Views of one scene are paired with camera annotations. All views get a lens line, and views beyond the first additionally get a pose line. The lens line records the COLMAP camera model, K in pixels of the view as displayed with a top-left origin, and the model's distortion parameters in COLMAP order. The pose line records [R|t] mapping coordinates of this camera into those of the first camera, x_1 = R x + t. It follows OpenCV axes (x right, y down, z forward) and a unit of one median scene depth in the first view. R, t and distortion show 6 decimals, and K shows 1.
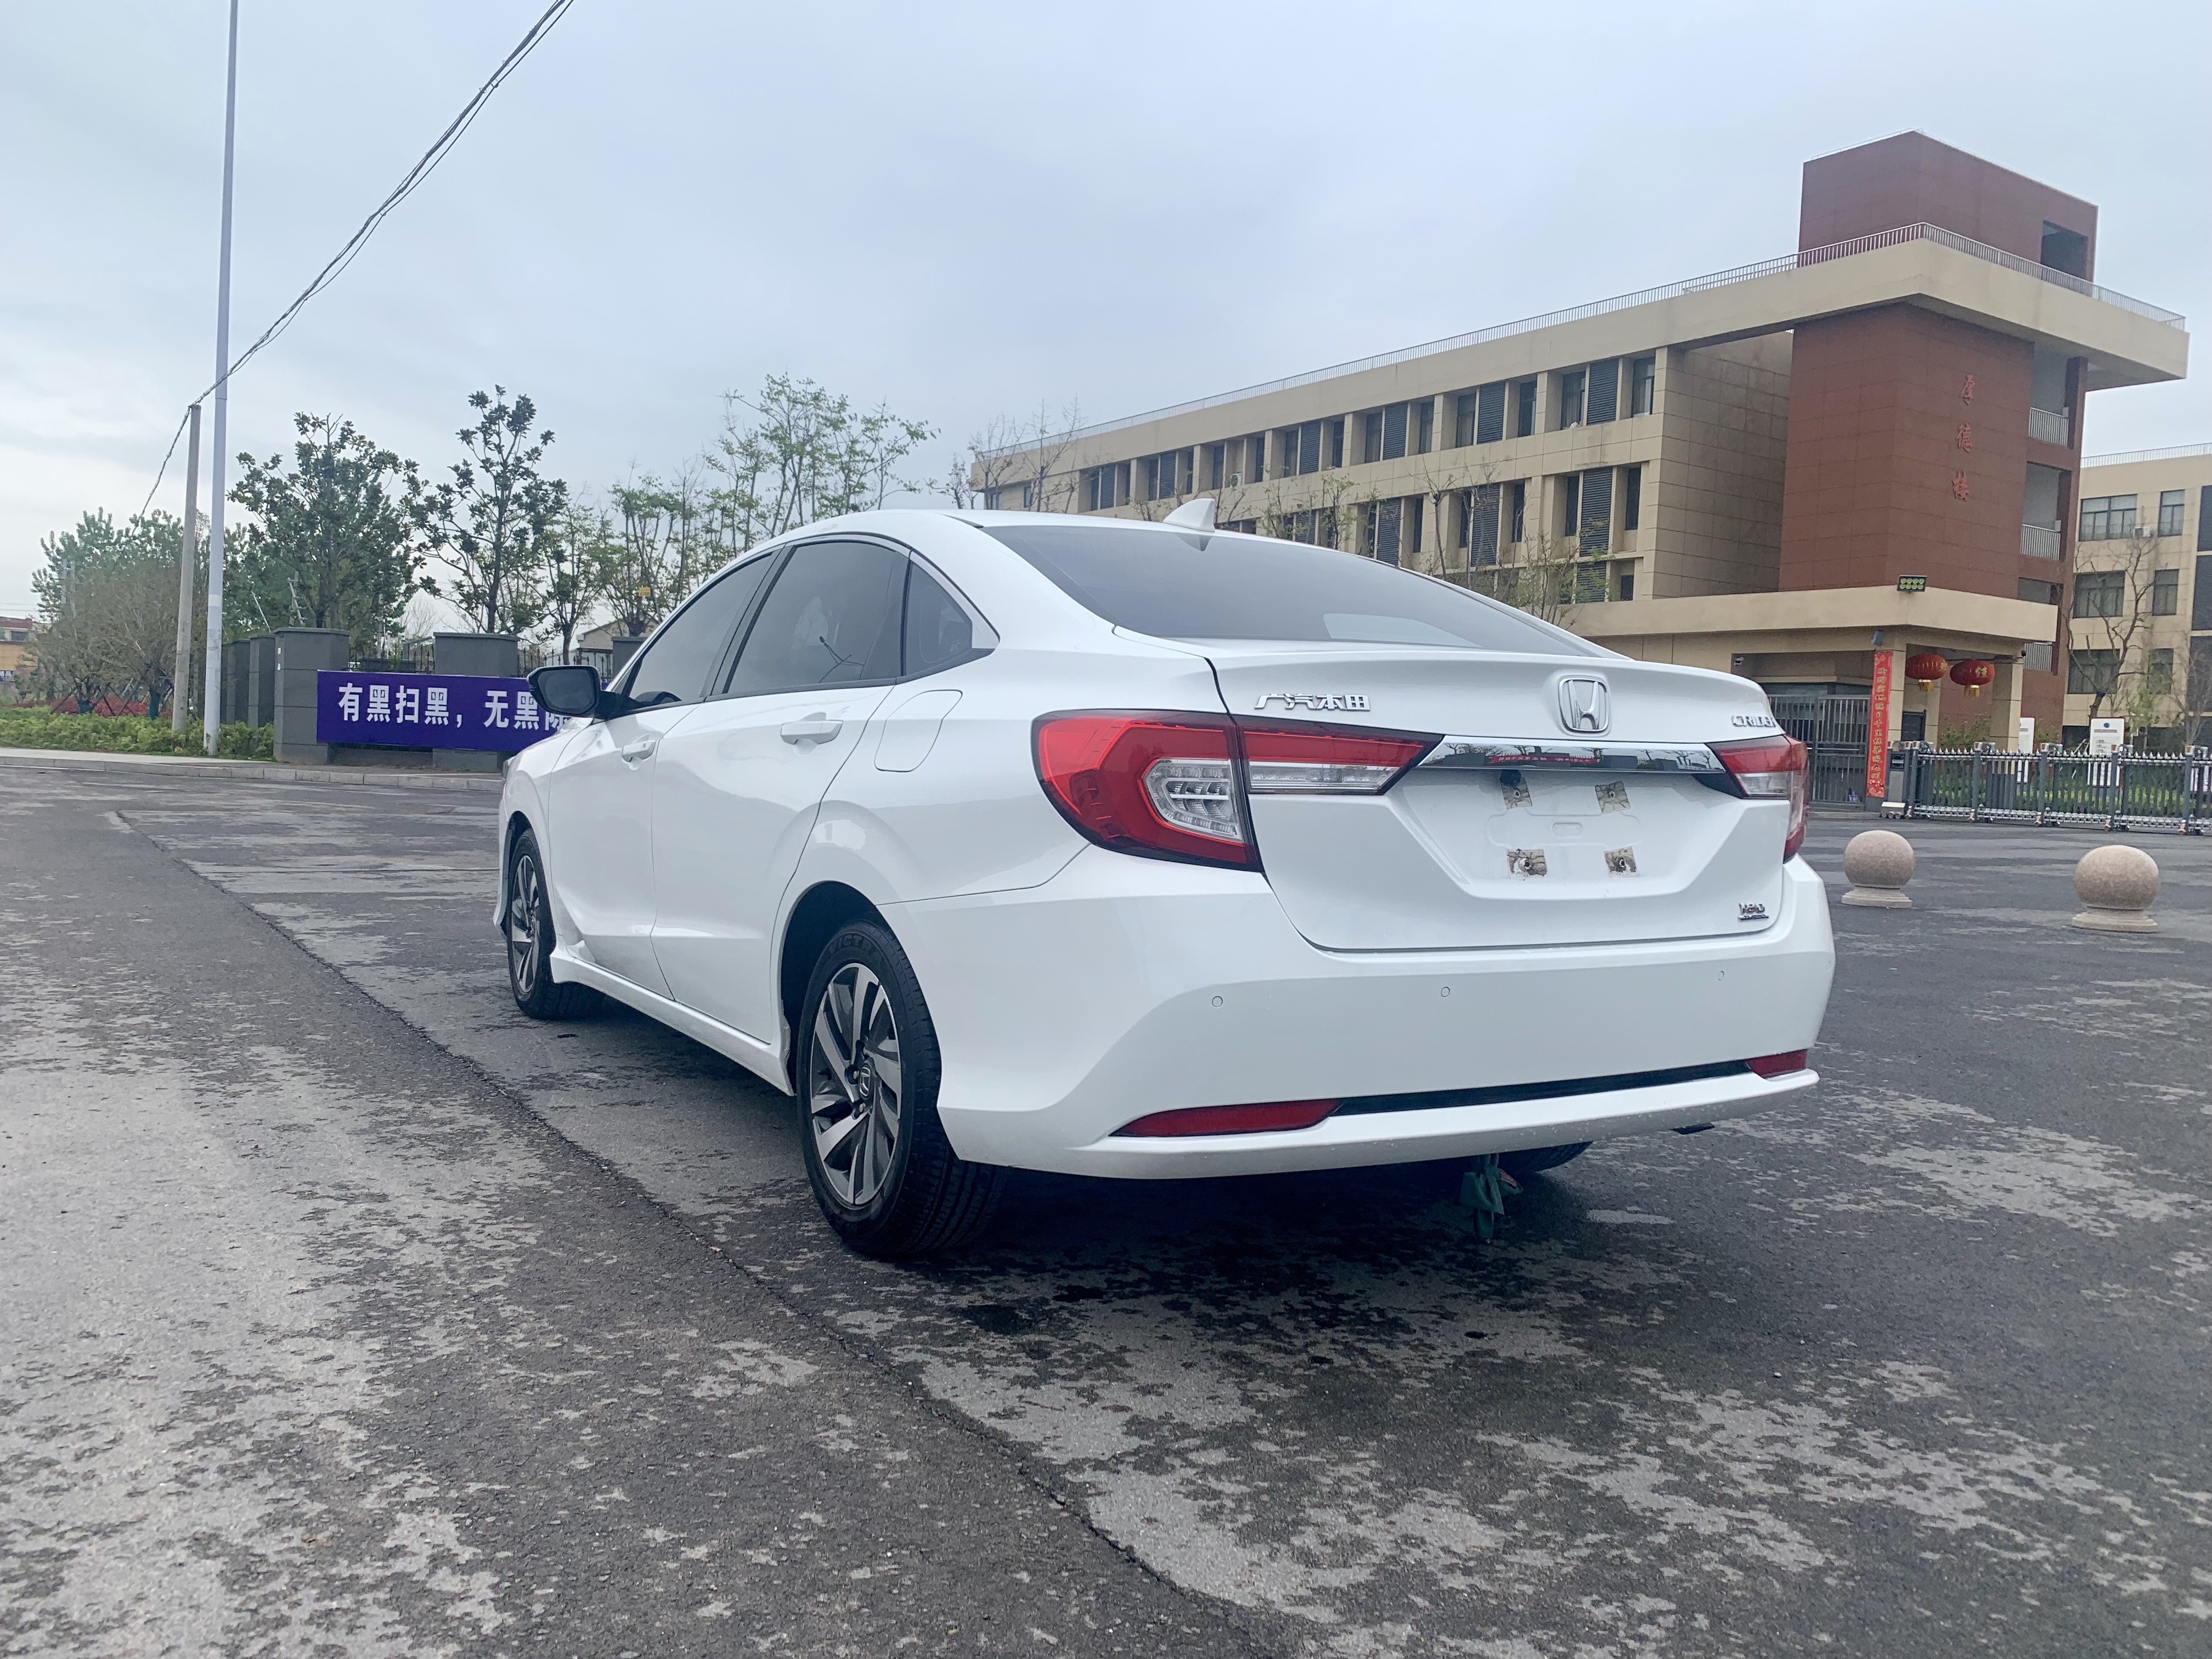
lens RADIAL K [[1663.2, 0, 1106.0], [0, 1663.2, 829.5], [0, 0, 1]] dist [0.011963, -0.003049]
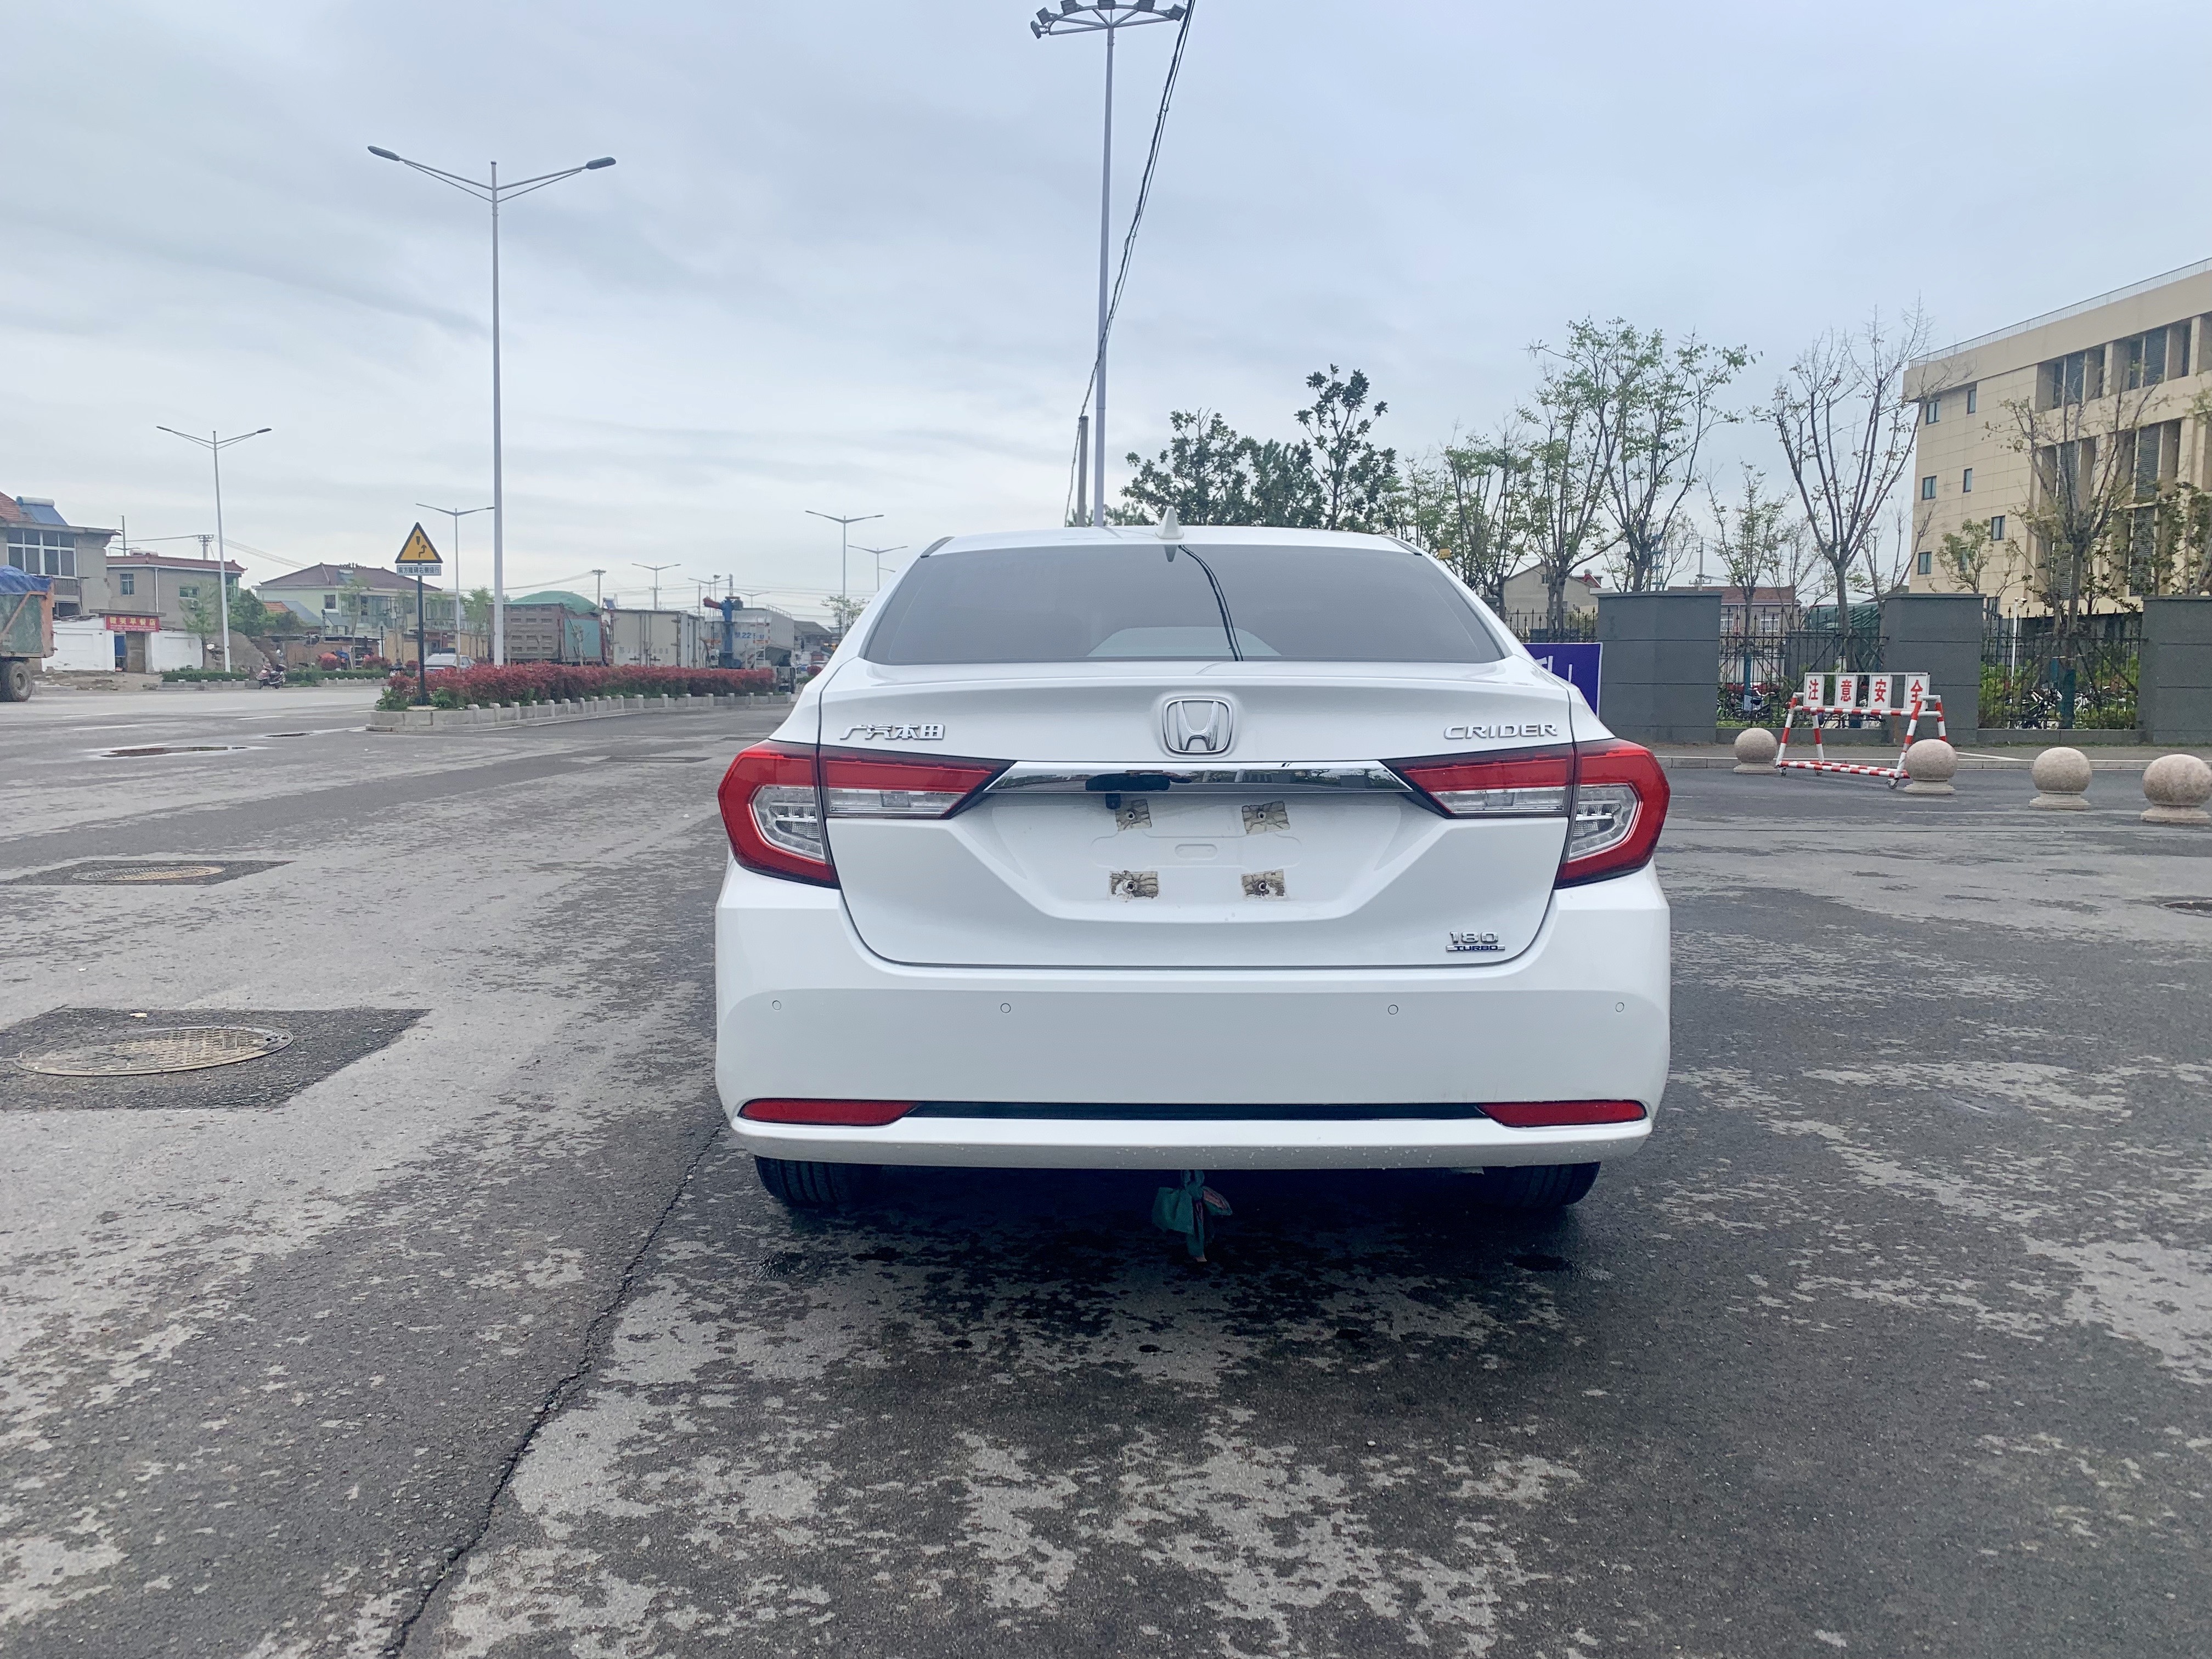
lens RADIAL K [[1663.2, 0, 1106.0], [0, 1663.2, 829.5], [0, 0, 1]] dist [0.011963, -0.003049]
pose [[0.861923, 0.013329, -0.506864, 0.753686], [0.001801, 0.999568, 0.029348, -0.043033], [0.507036, -0.026209, 0.861526, 0.136472]]
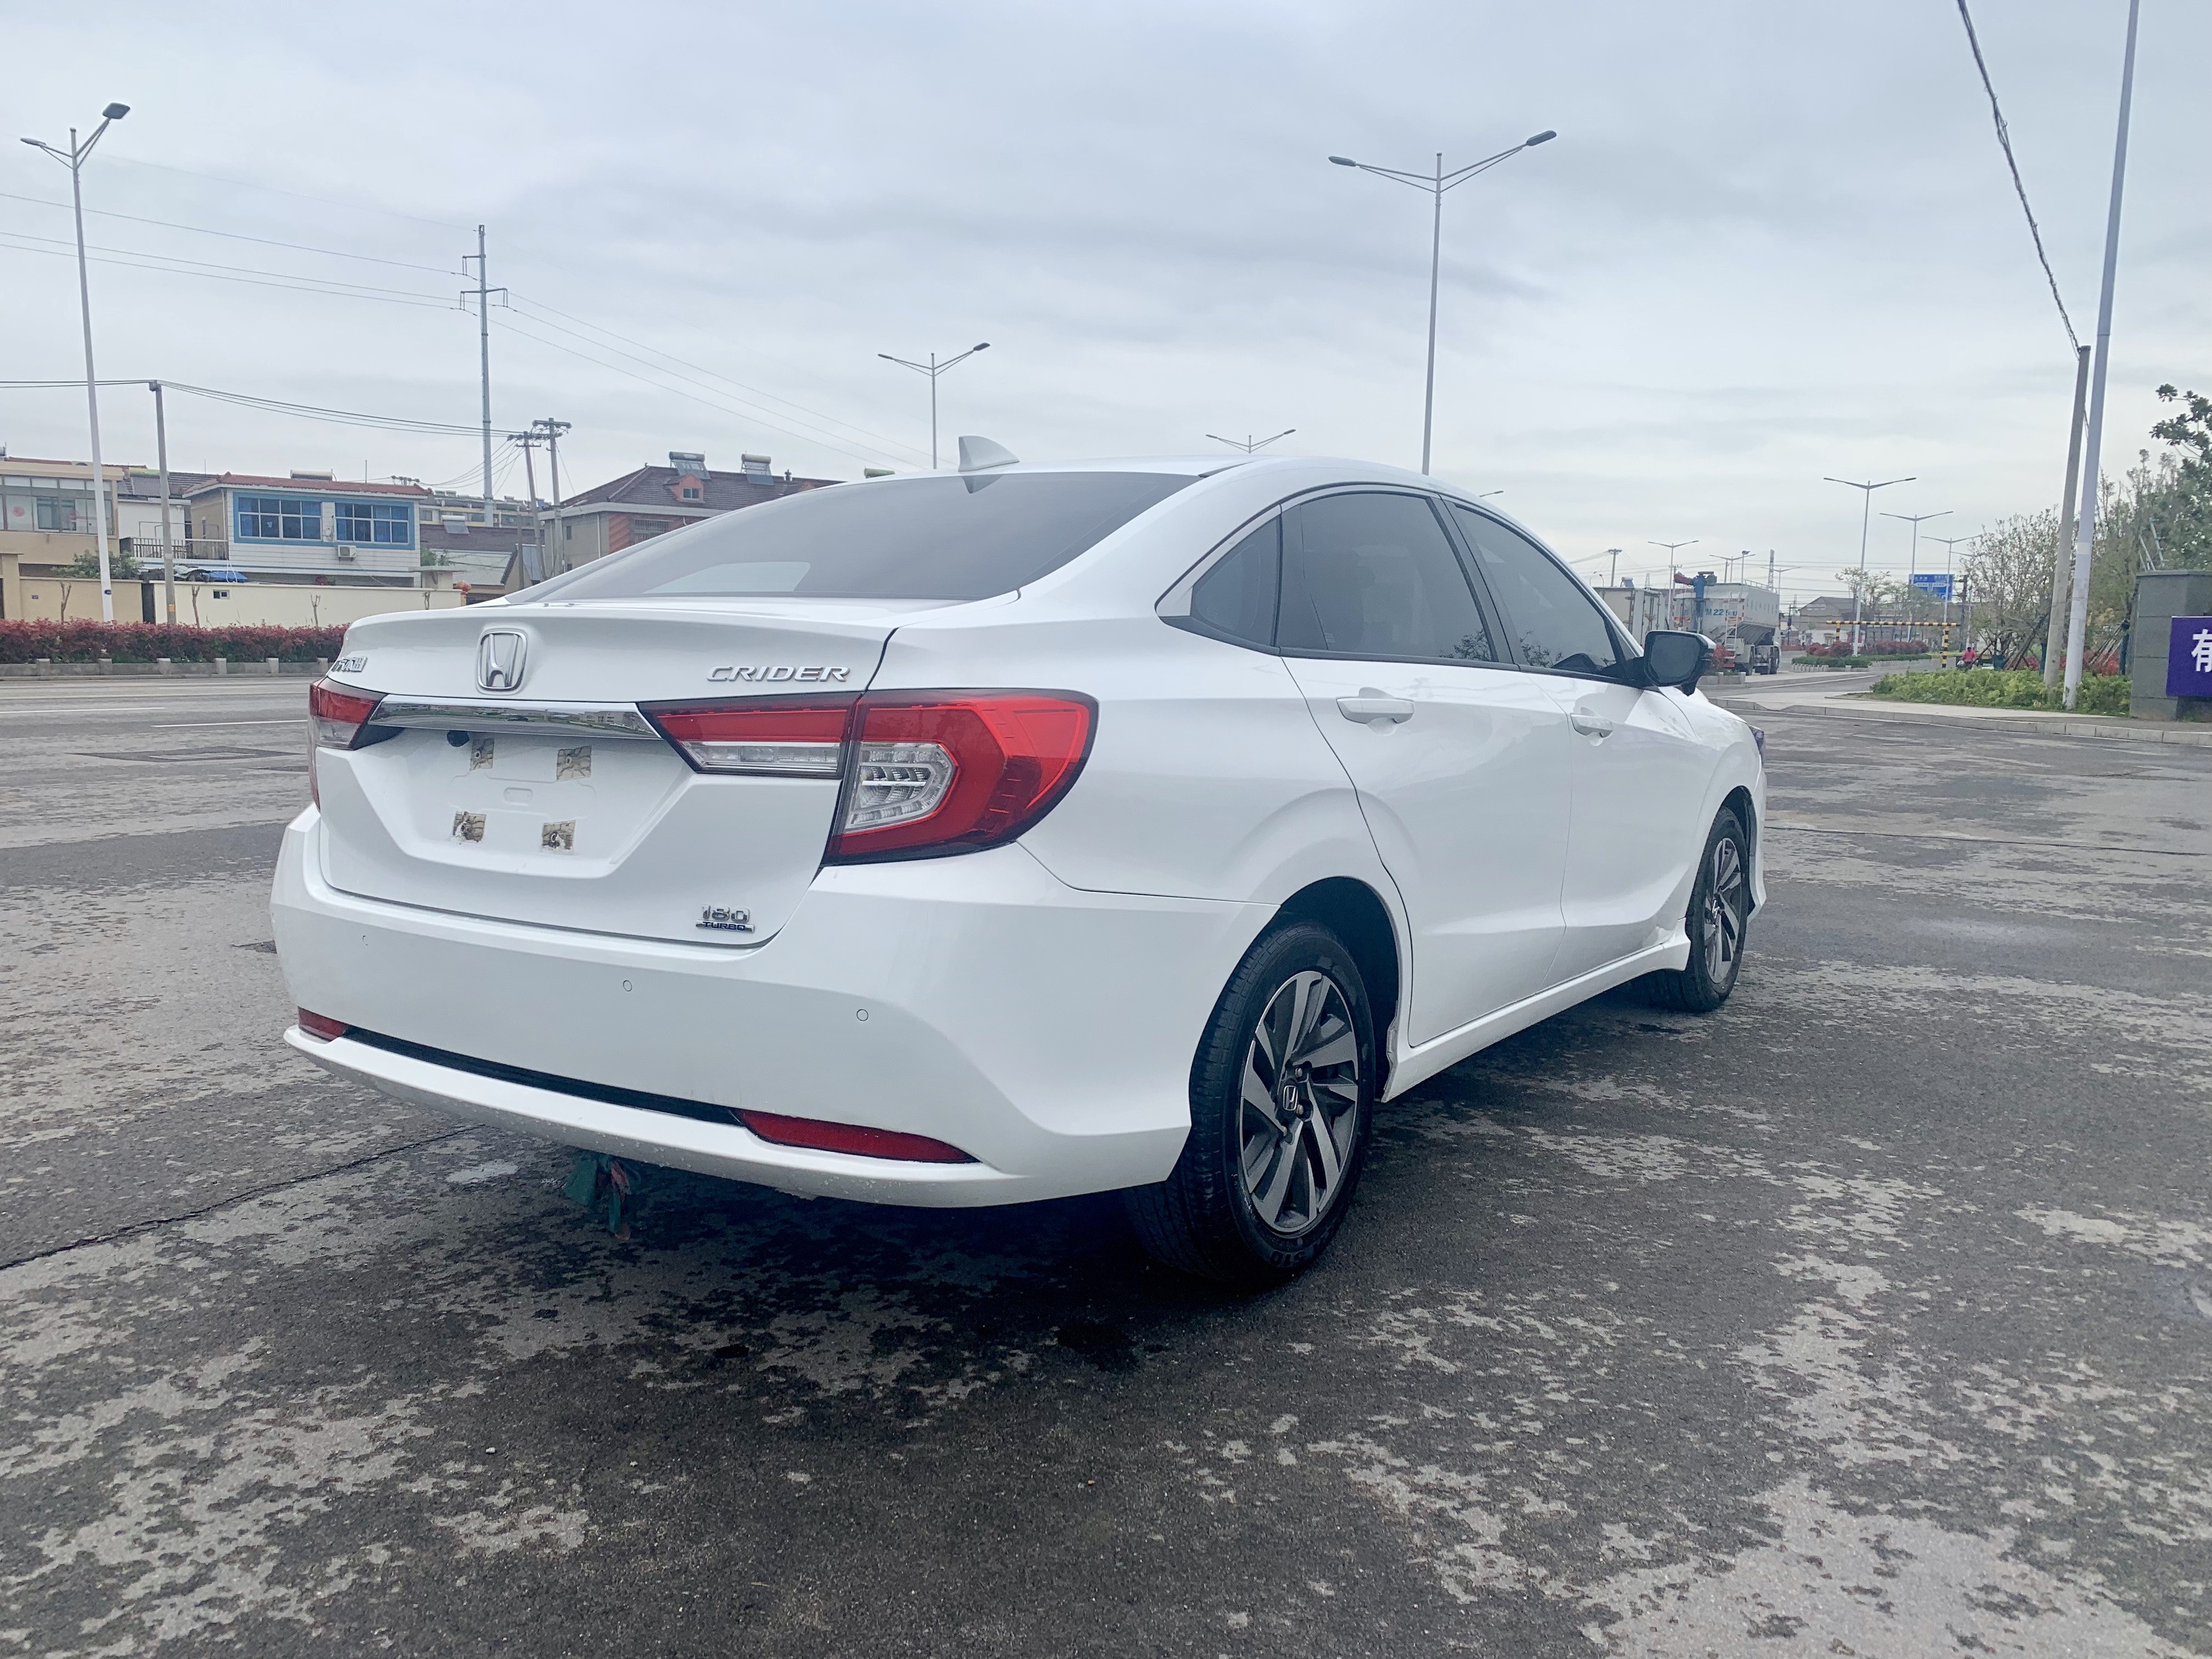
lens RADIAL K [[1672.7, 0, 1106.0], [0, 1672.7, 829.5], [0, 0, 1]] dist [-0.000959, 0.008319]
pose [[0.439719, 0.065554, -0.895740, 1.299505], [-0.041061, 0.997757, 0.052863, -0.045321], [0.897196, 0.013535, 0.441425, 0.915926]]
